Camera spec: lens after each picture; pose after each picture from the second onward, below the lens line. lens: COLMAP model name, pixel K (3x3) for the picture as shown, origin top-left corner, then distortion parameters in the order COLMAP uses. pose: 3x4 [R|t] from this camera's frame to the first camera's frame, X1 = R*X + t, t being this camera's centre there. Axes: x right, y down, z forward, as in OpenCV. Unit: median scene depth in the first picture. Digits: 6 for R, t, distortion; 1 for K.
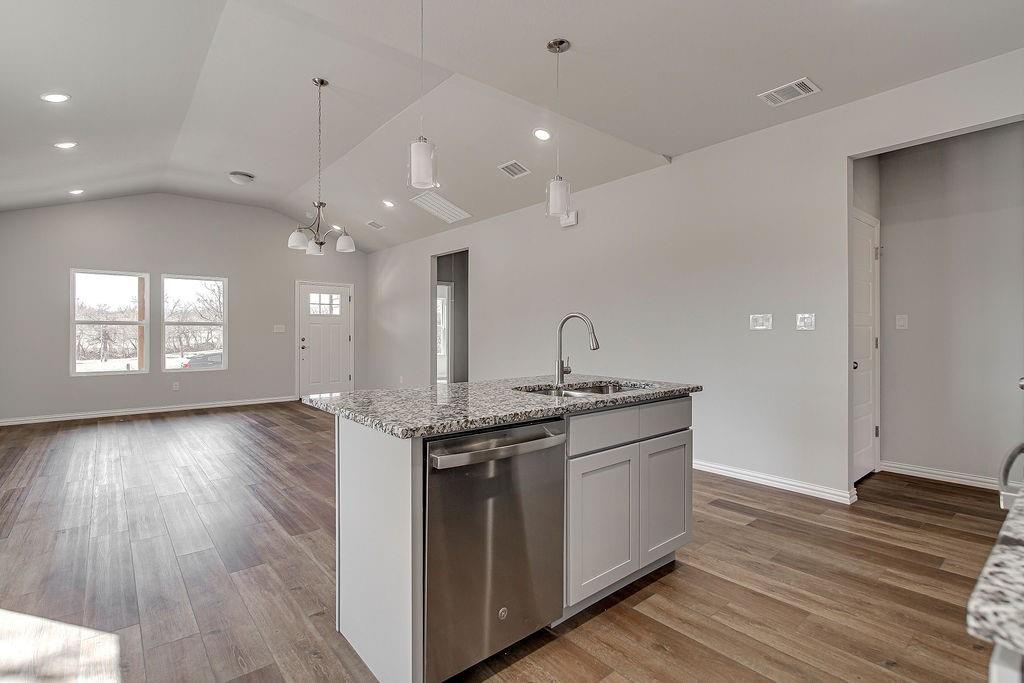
lens RADIAL K [[484.2, 0, 510.2], [0, 484.2, 332.2], [0, 0, 1]] dist [0.001586, -0.000370]
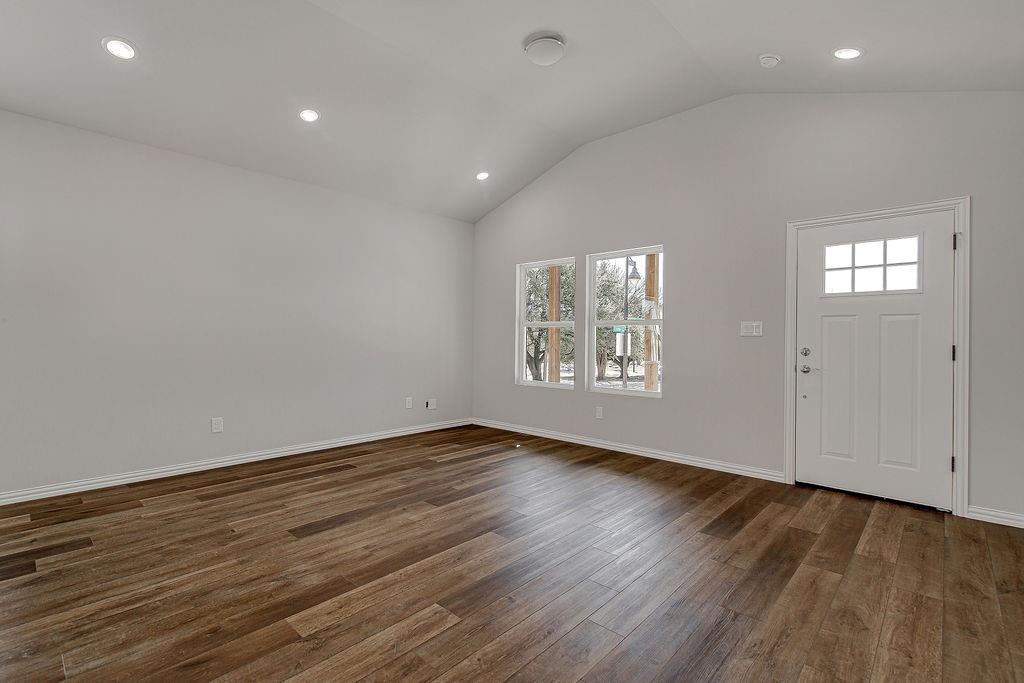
lens RADIAL K [[471.2, 0, 498.7], [0, 471.2, 338.1], [0, 0, 1]] dist [-0.009380, 0.000215]
pose [[0.115961, 0.001514, -0.993253, -0.073268], [-0.006760, 0.999977, 0.000735, 0.008470], [0.993231, 0.006630, 0.115968, 1.684515]]
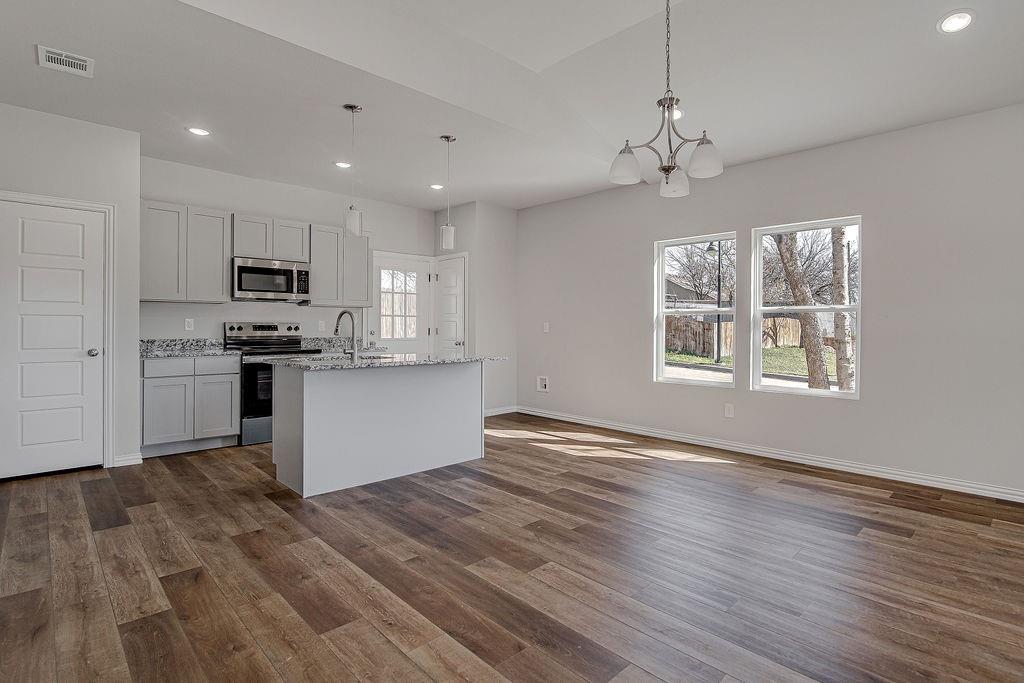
lens RADIAL K [[501.8, 0, 532.0], [0, 501.8, 329.3], [0, 0, 1]] dist [-0.025380, 0.002826]
pose [[-0.996390, -0.003043, -0.084837, -0.215342], [-0.003450, 0.999983, 0.004650, 0.006282], [0.084822, 0.004926, -0.996384, 1.870514]]
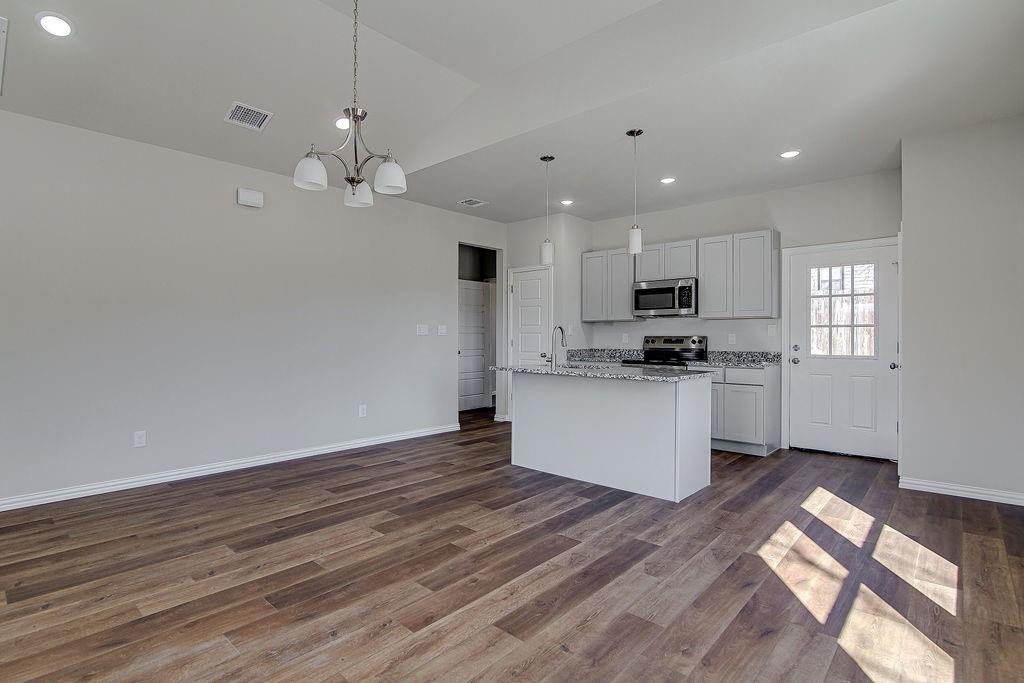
lens RADIAL K [[501.8, 0, 492.2], [0, 501.8, 342.4], [0, 0, 1]] dist [-0.025380, 0.002826]
pose [[-0.118749, -0.008876, 0.992885, -1.184252], [-0.002802, 0.999959, 0.008604, 0.004115], [-0.992920, -0.001761, -0.118769, 1.073063]]
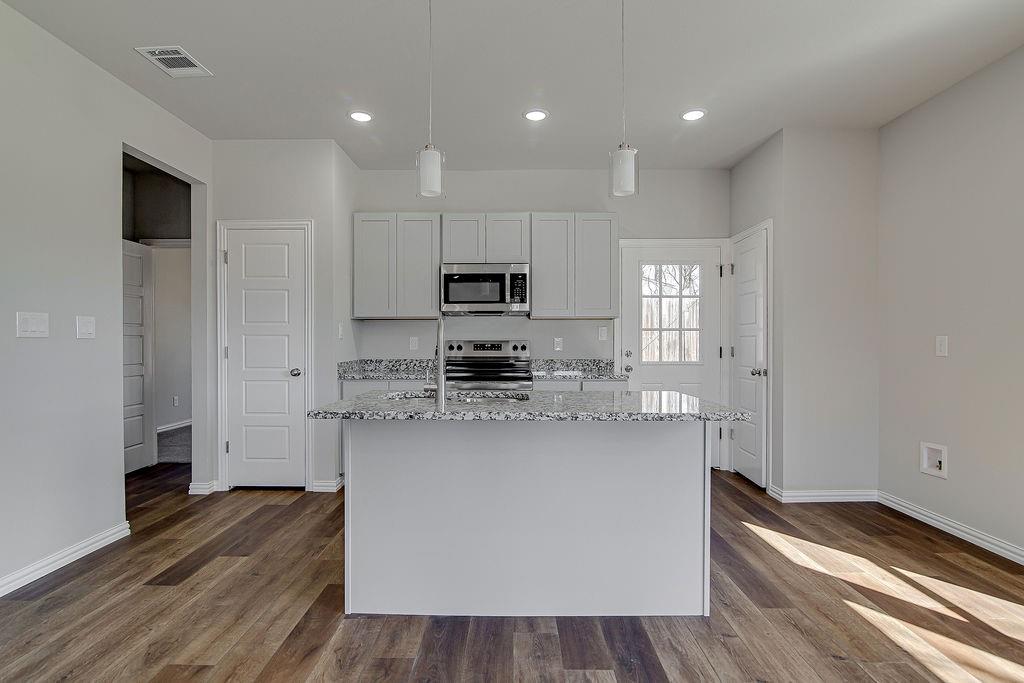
lens RADIAL K [[501.8, 0, 511.0], [0, 501.8, 351.7], [0, 0, 1]] dist [-0.025380, 0.002826]
pose [[-0.761304, -0.009803, 0.648321, -0.414280], [0.000430, 0.999878, 0.015625, 0.003795], [-0.648395, 0.012174, -0.761207, 1.196825]]
